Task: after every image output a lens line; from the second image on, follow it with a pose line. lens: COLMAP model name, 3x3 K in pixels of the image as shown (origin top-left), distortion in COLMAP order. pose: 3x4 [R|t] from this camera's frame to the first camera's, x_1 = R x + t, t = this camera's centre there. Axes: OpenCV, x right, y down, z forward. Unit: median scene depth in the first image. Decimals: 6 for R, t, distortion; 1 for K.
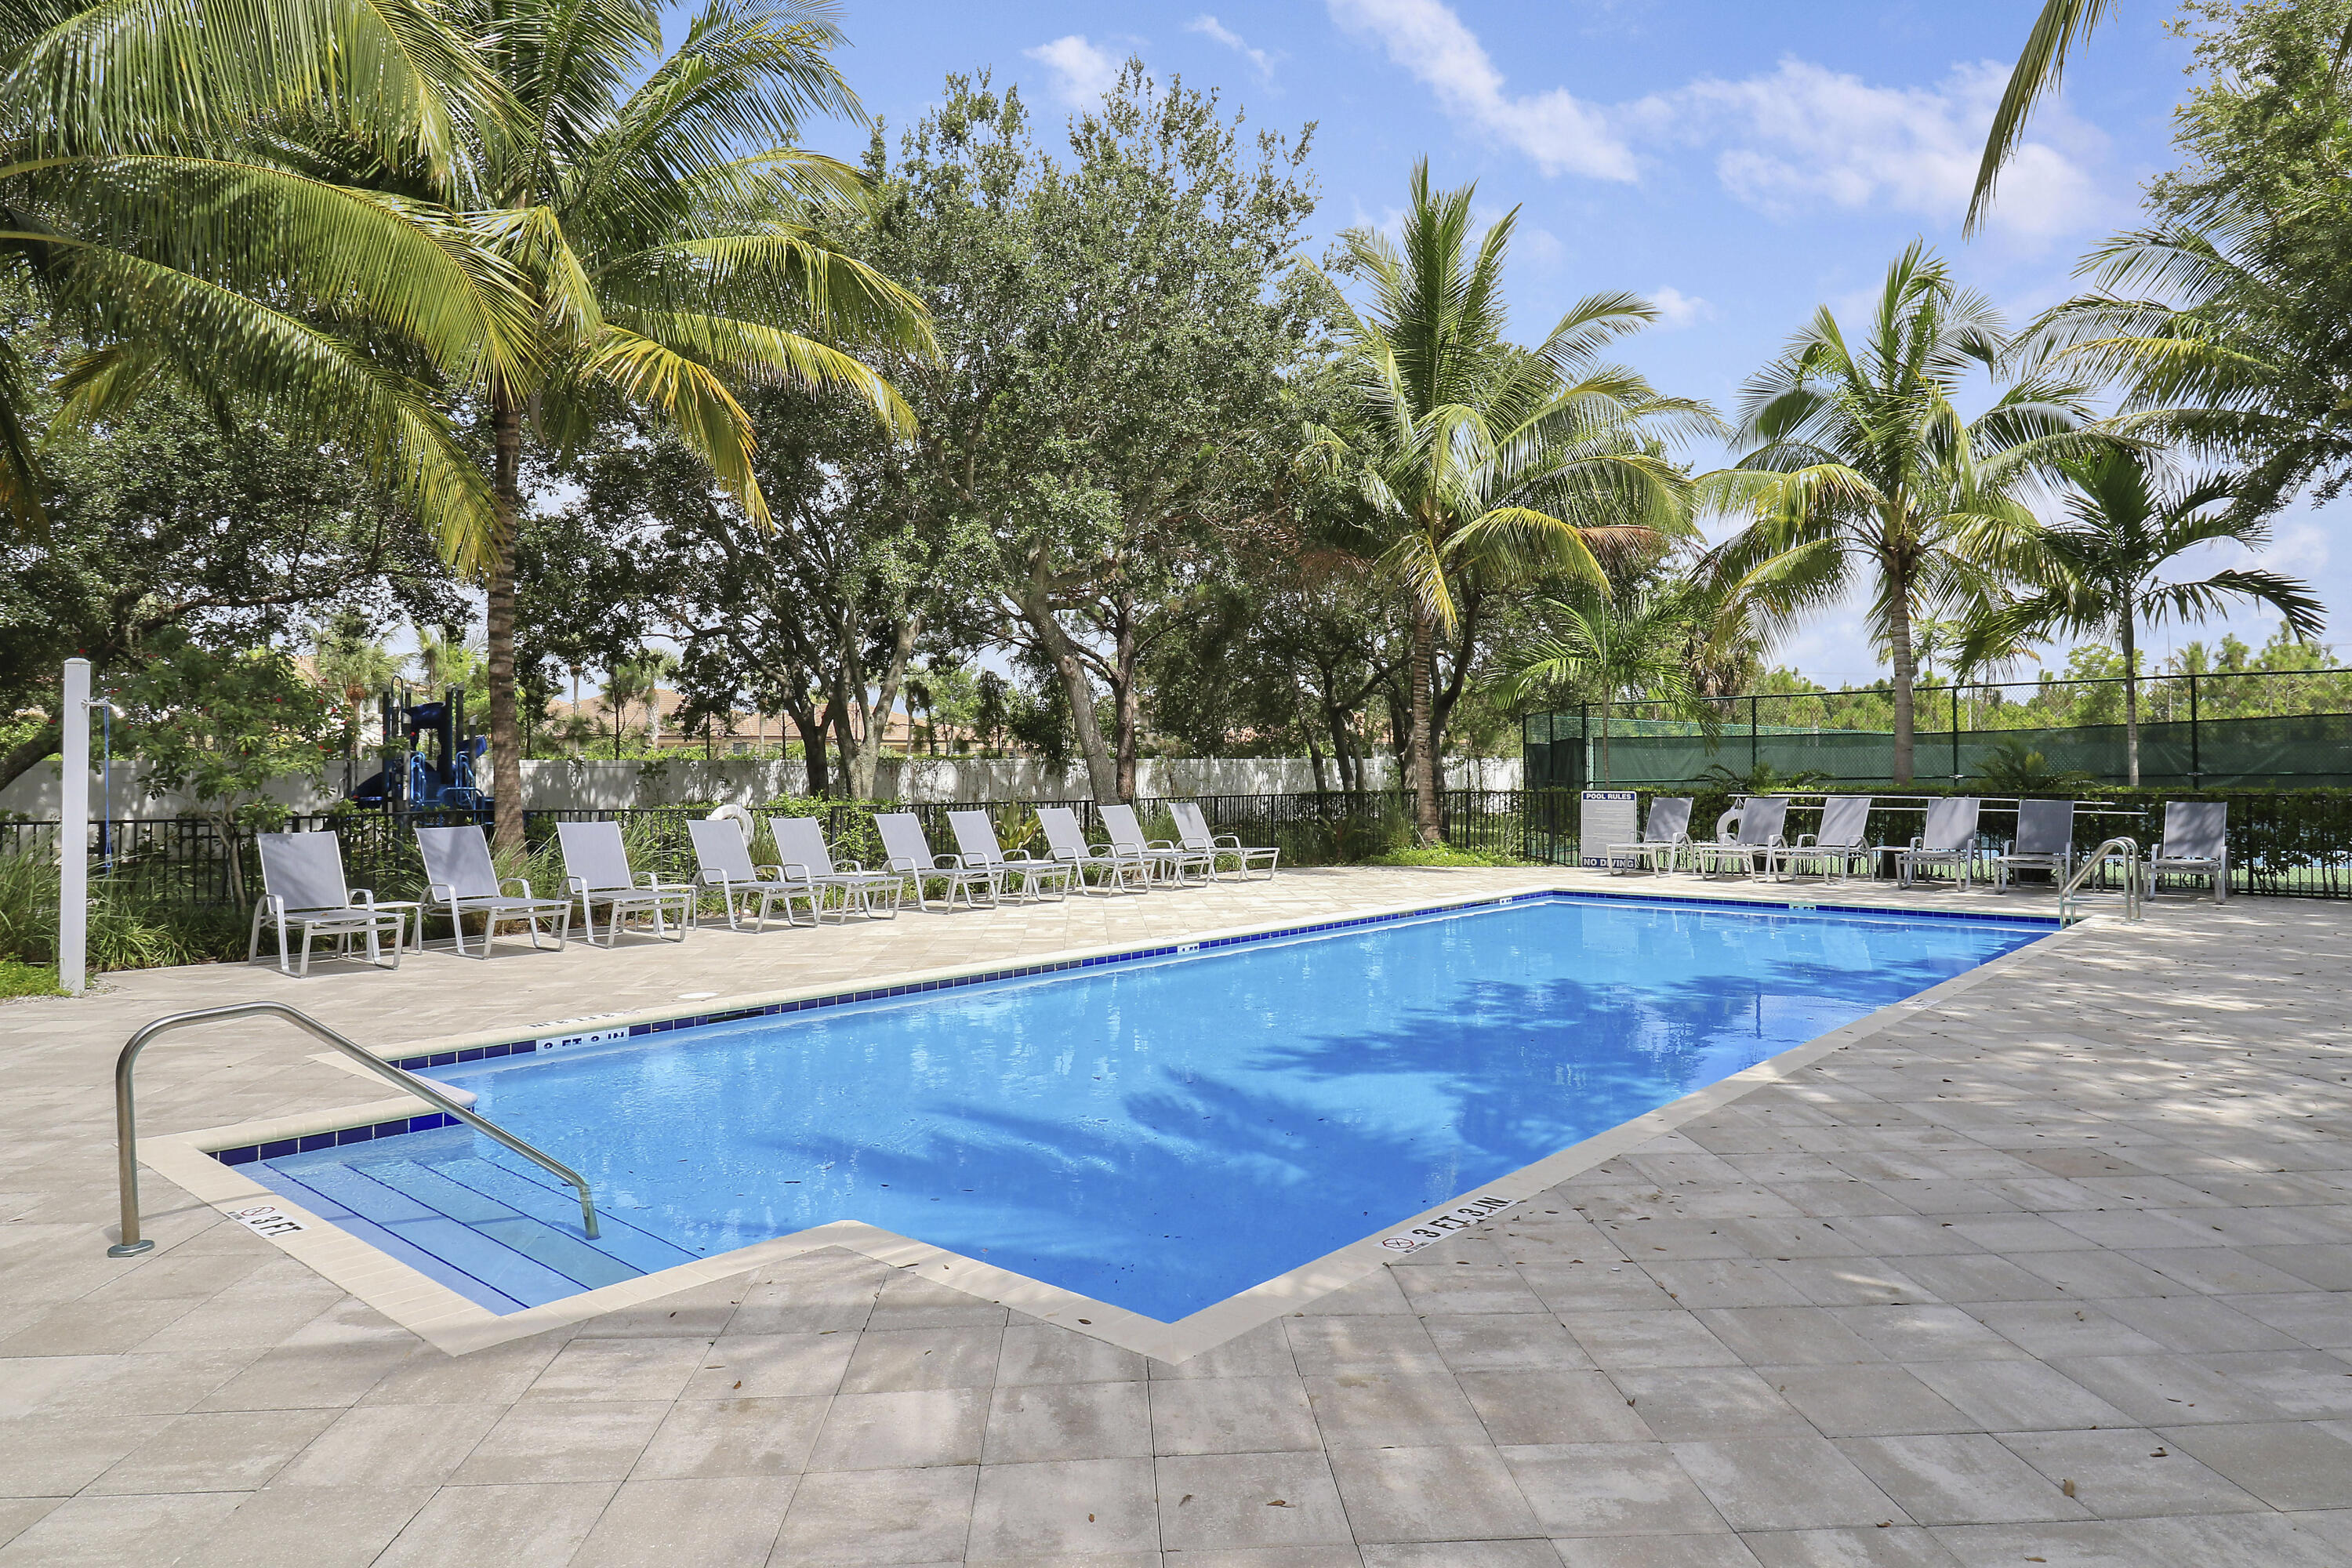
lens RADIAL K [[1427.8, 0, 1176.0], [0, 1427.8, 784.0], [0, 0, 1]] dist [0.004858, 0.000452]
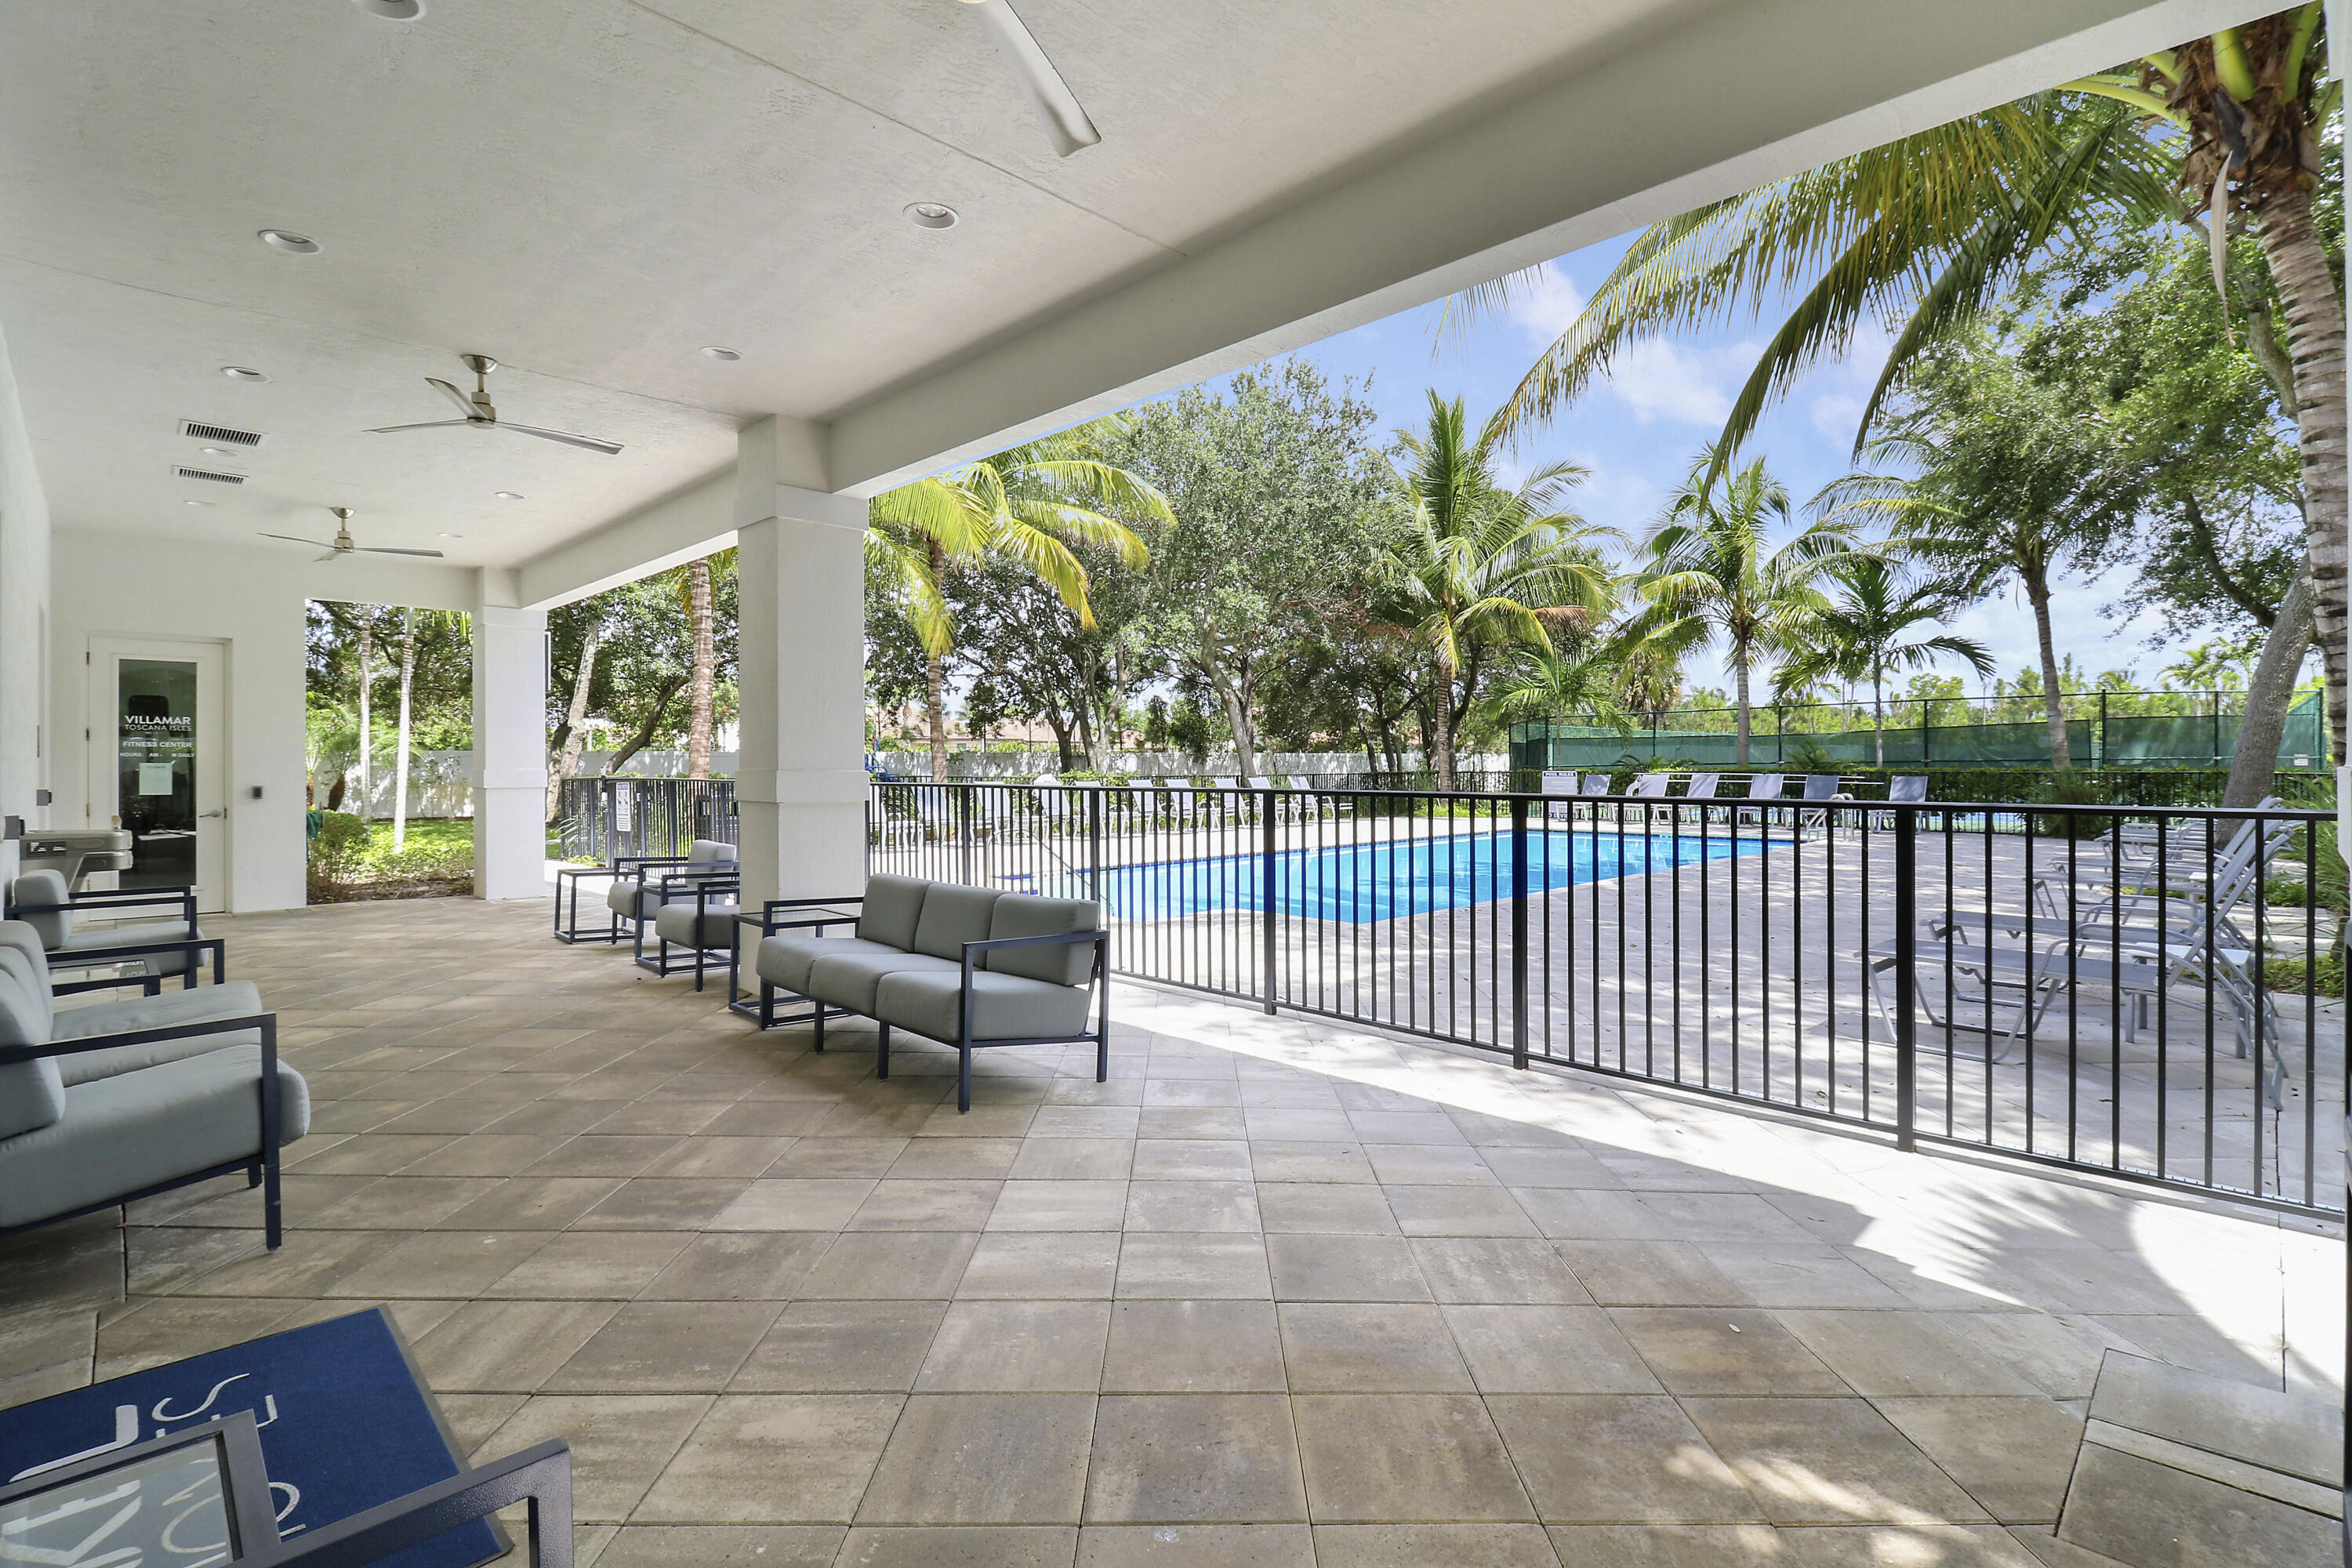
lens RADIAL K [[1083.7, 0, 1167.9], [0, 1083.7, 773.7], [0, 0, 1]] dist [-0.000041, 0.000030]
pose [[0.997174, 0.003622, -0.075038, -0.045934], [-0.003757, 0.999992, -0.001658, 0.011109], [0.075031, 0.001936, 0.997179, -0.247725]]
